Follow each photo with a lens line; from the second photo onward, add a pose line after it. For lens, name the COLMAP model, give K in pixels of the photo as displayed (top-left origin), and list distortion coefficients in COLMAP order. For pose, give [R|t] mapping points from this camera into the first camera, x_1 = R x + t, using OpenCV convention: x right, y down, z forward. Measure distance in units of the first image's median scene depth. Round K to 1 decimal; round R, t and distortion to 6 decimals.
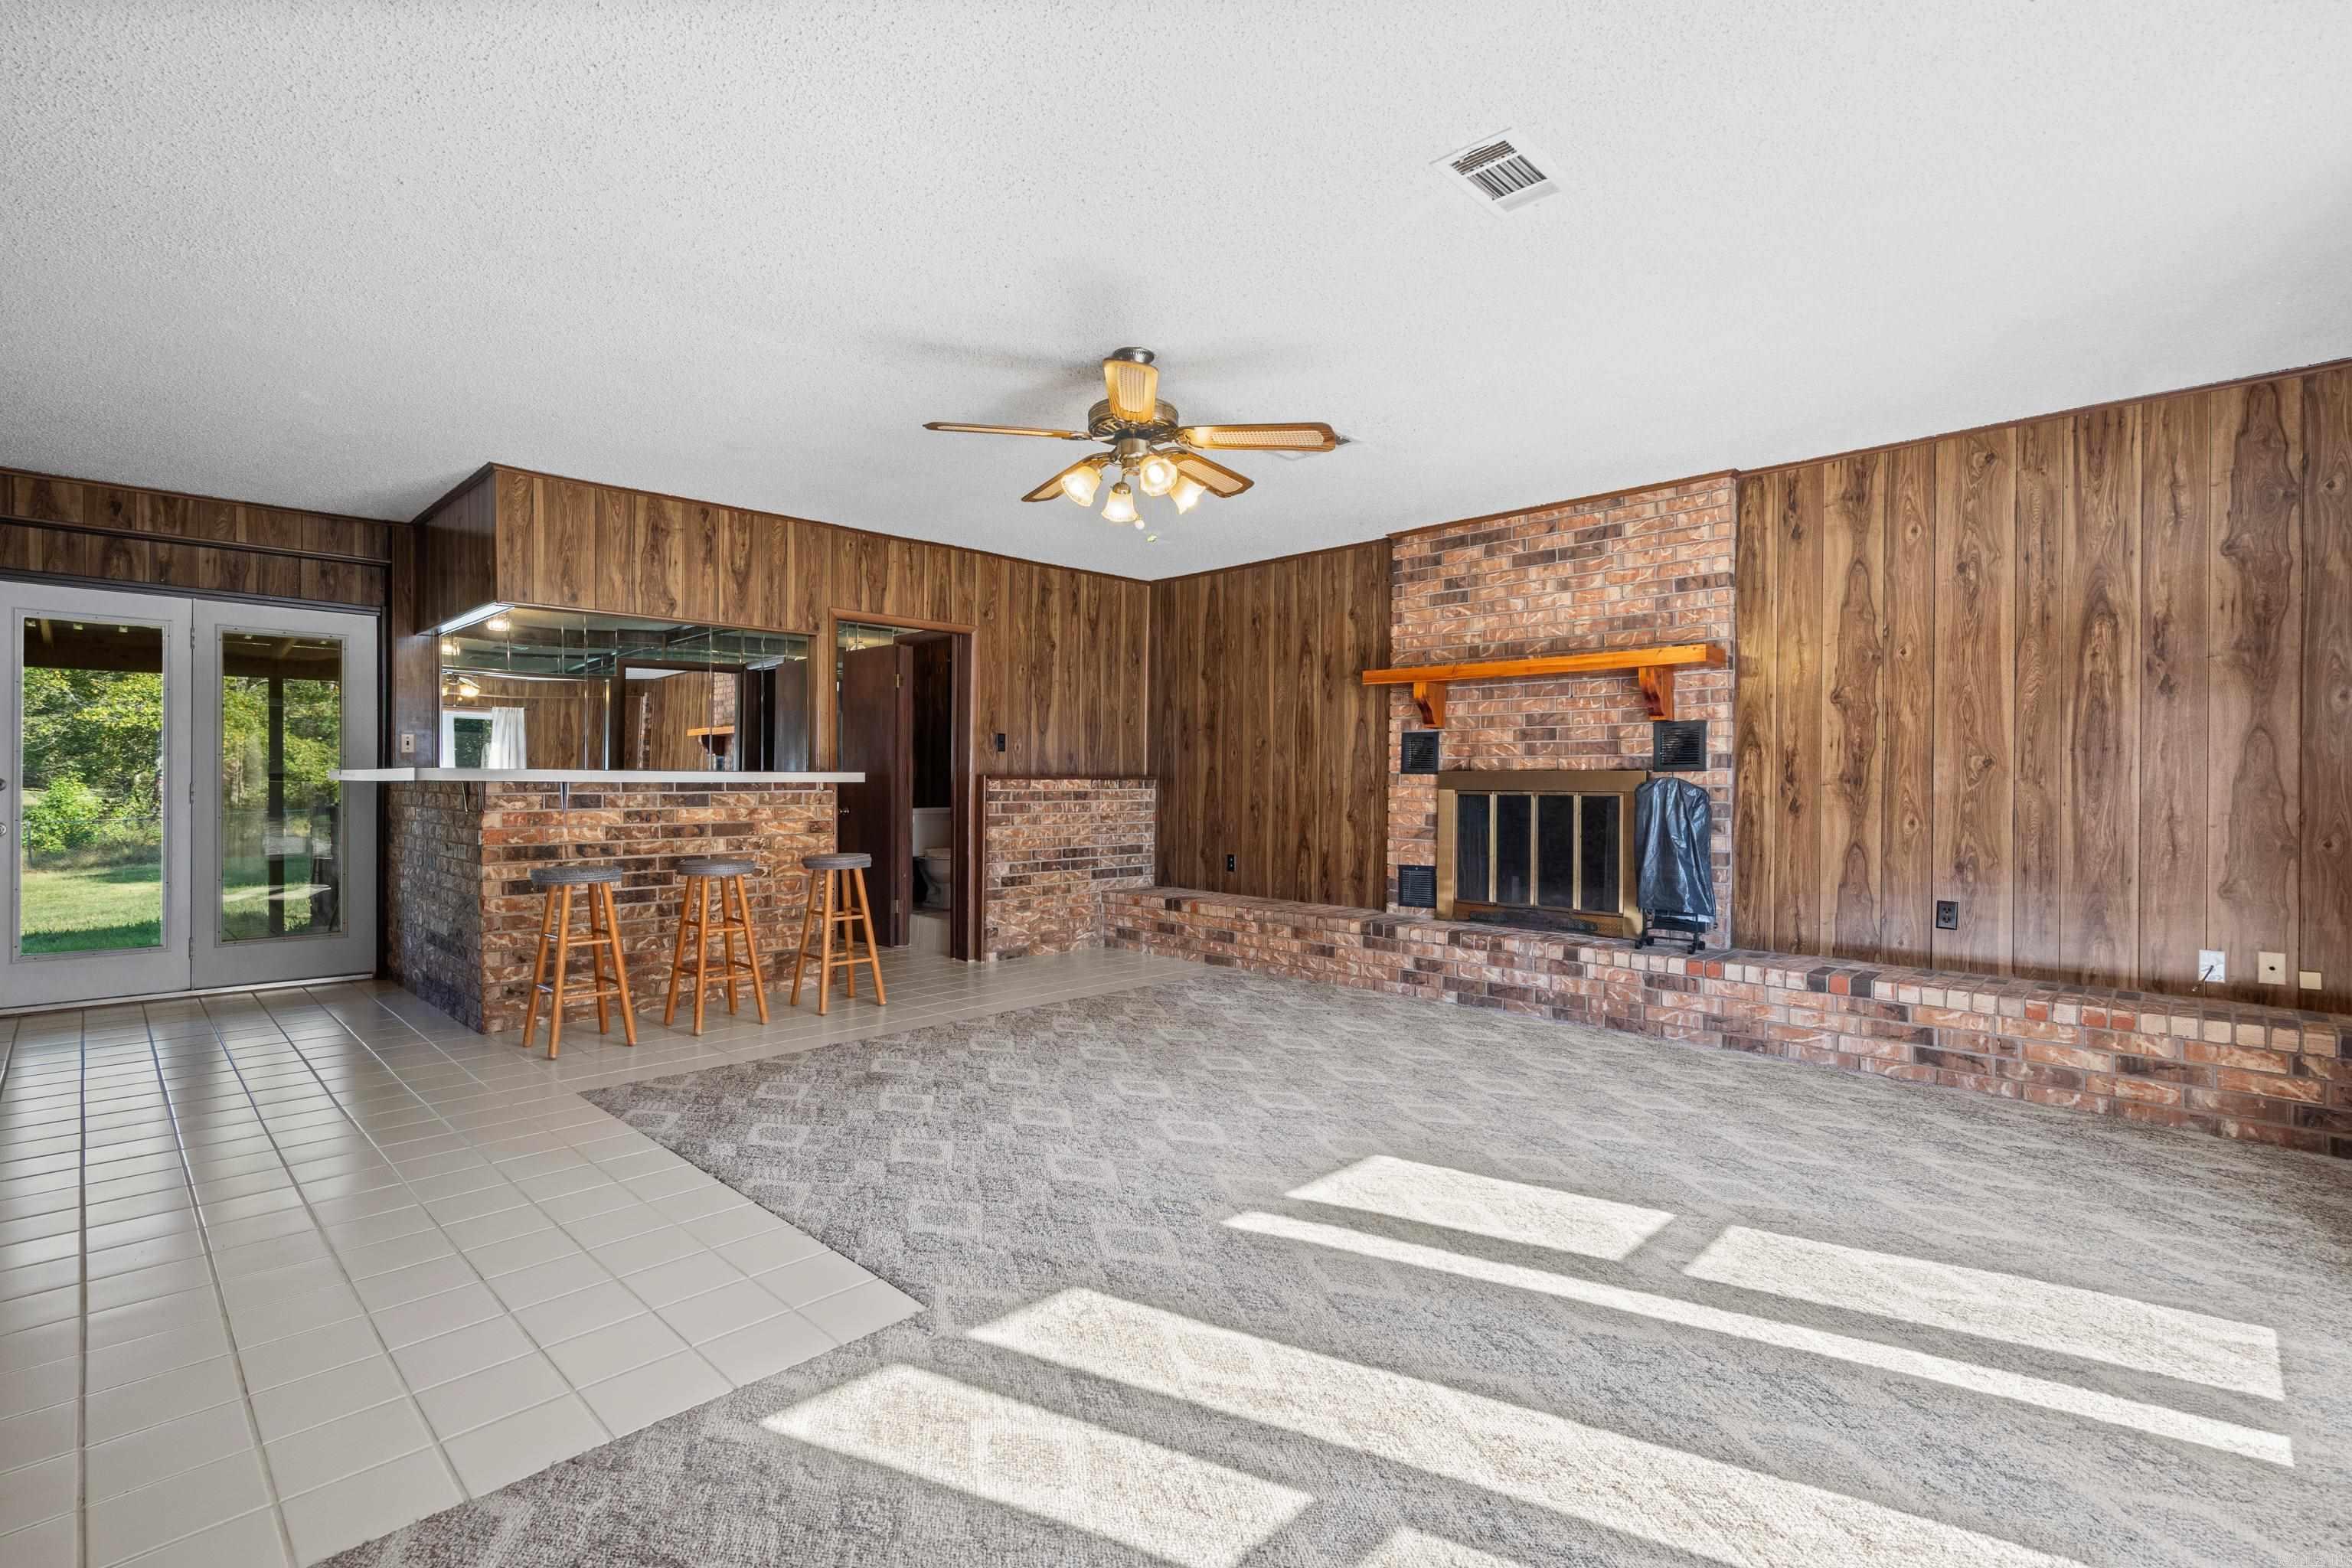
lens RADIAL K [[1078.3, 0, 1176.0], [0, 1078.3, 784.0], [0, 0, 1]] dist [-0.003165, 0.001049]
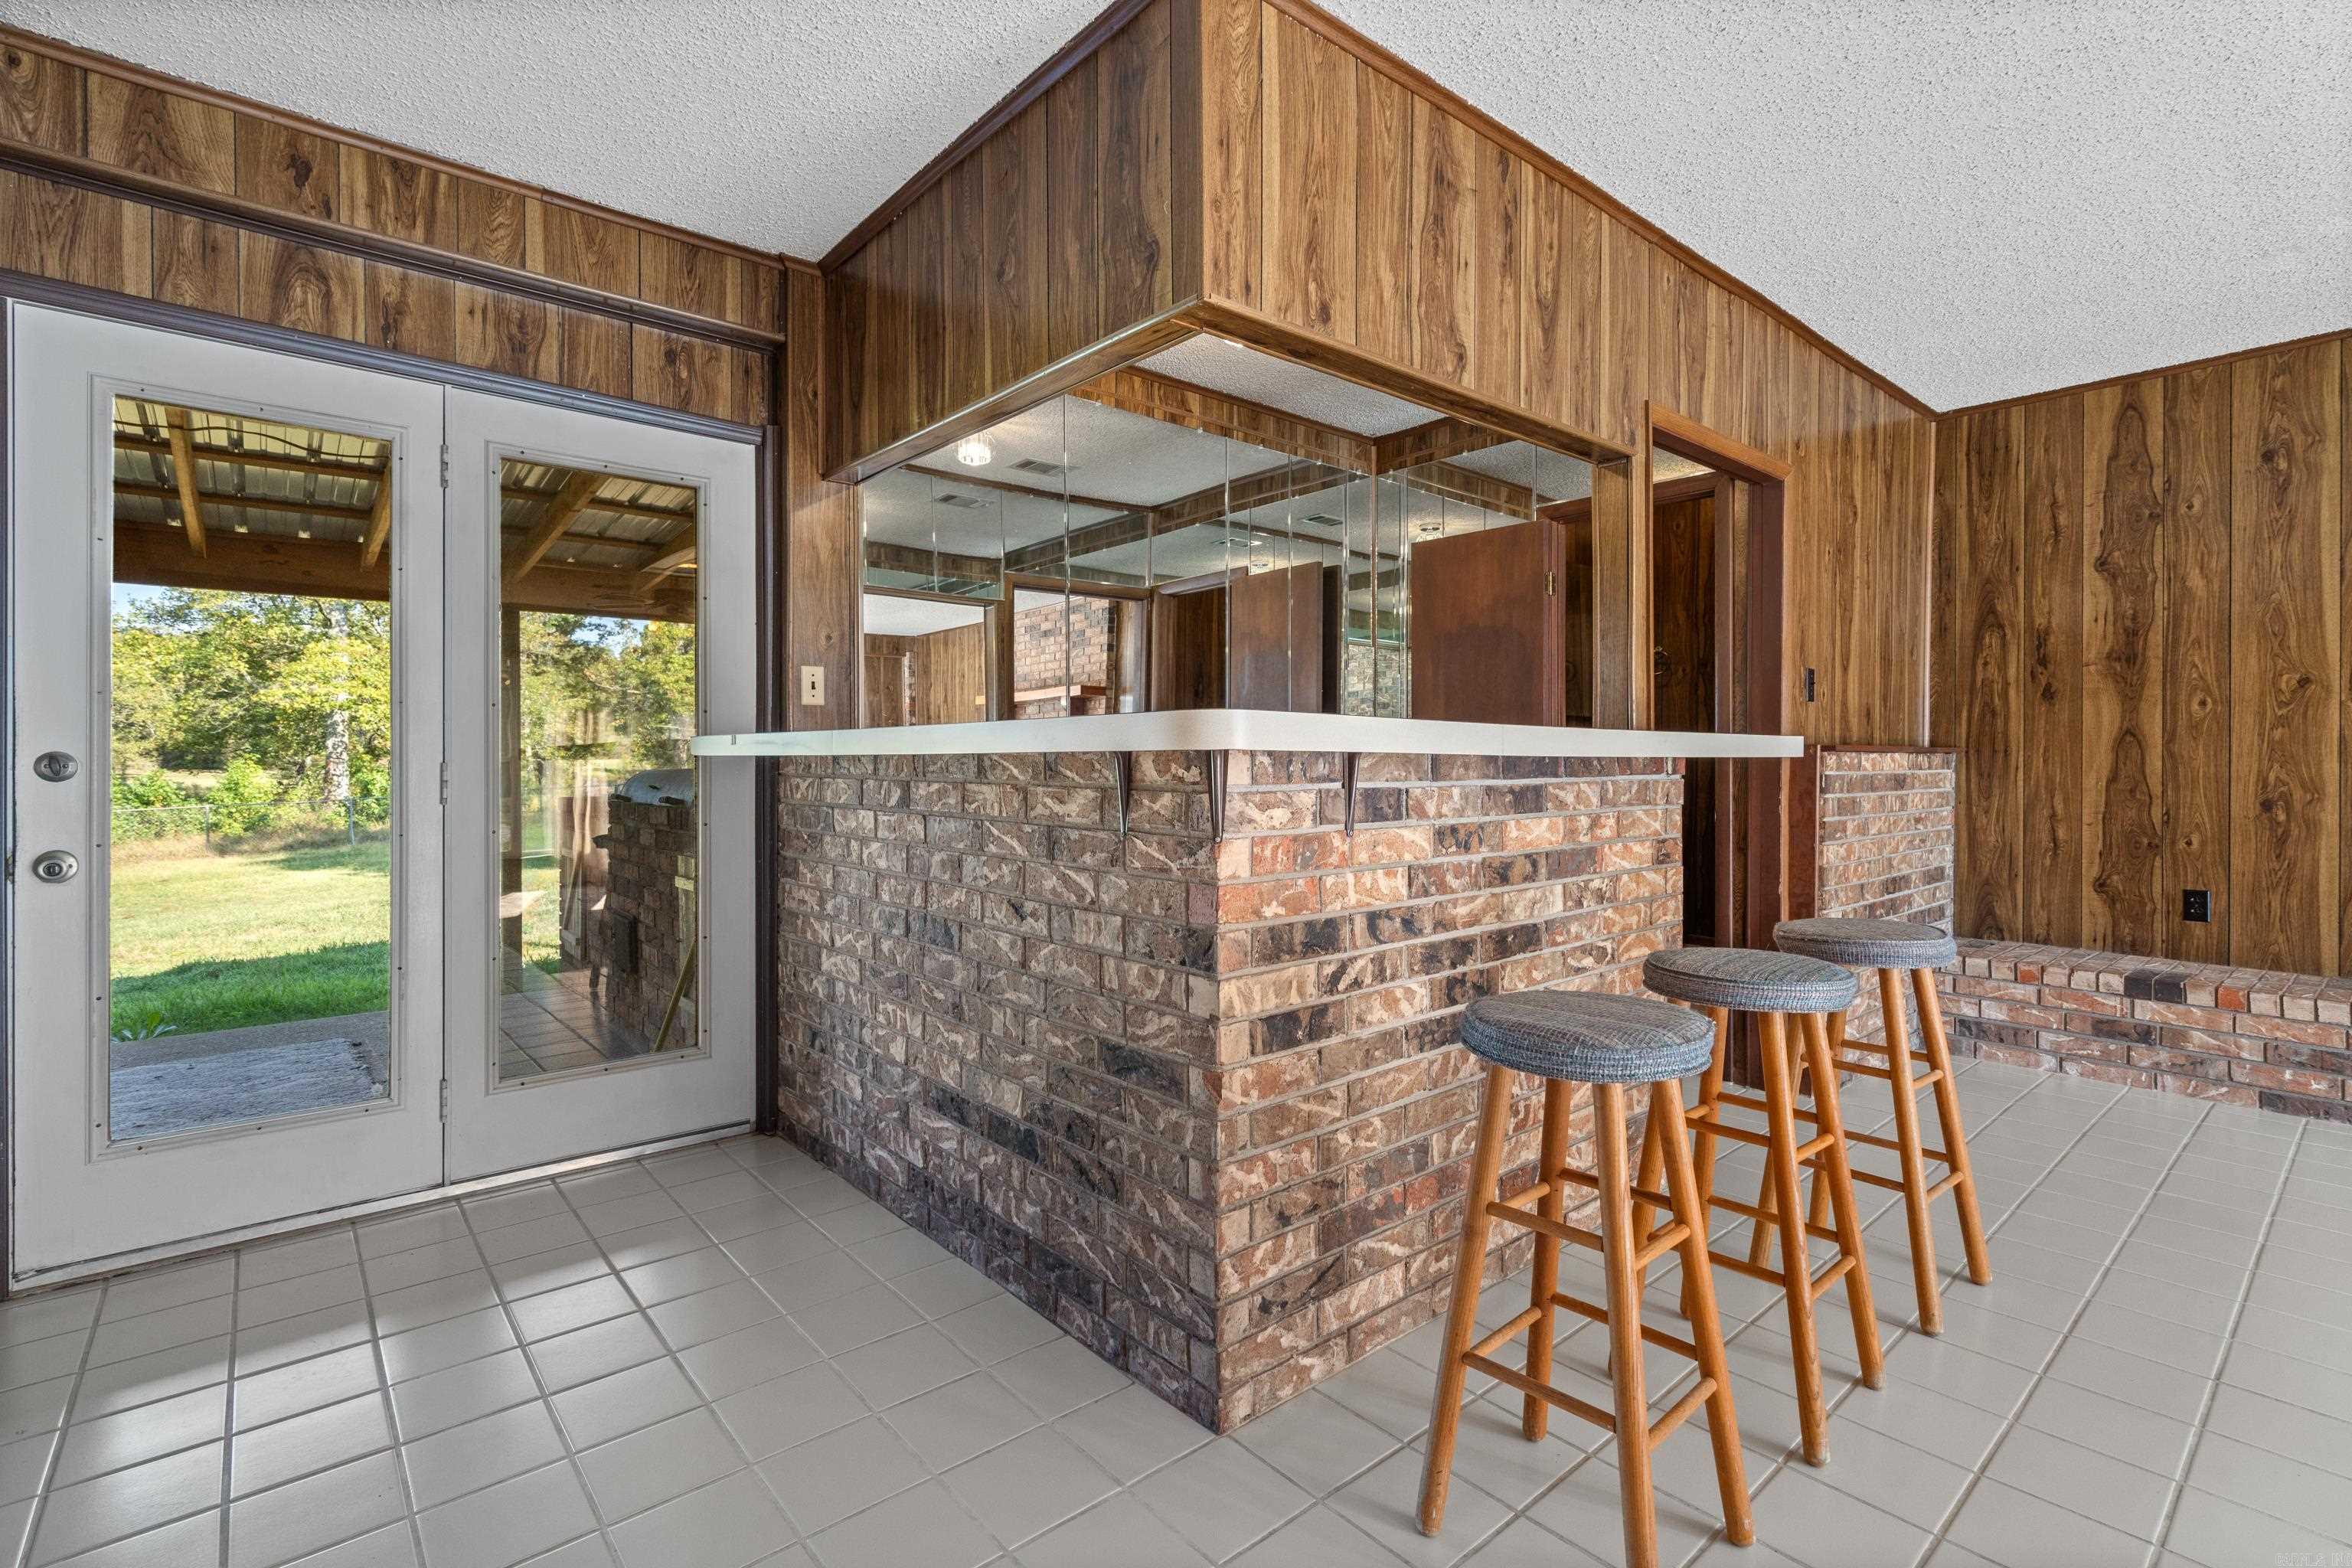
lens RADIAL K [[1071.6, 0, 1174.3], [0, 1071.6, 763.5], [0, 0, 1]] dist [-0.002338, 0.000256]
pose [[0.996234, -0.002854, -0.086655, -0.552399], [0.002838, 0.999996, -0.000312, 0.000525], [0.086656, 0.000065, 0.996238, 0.555232]]
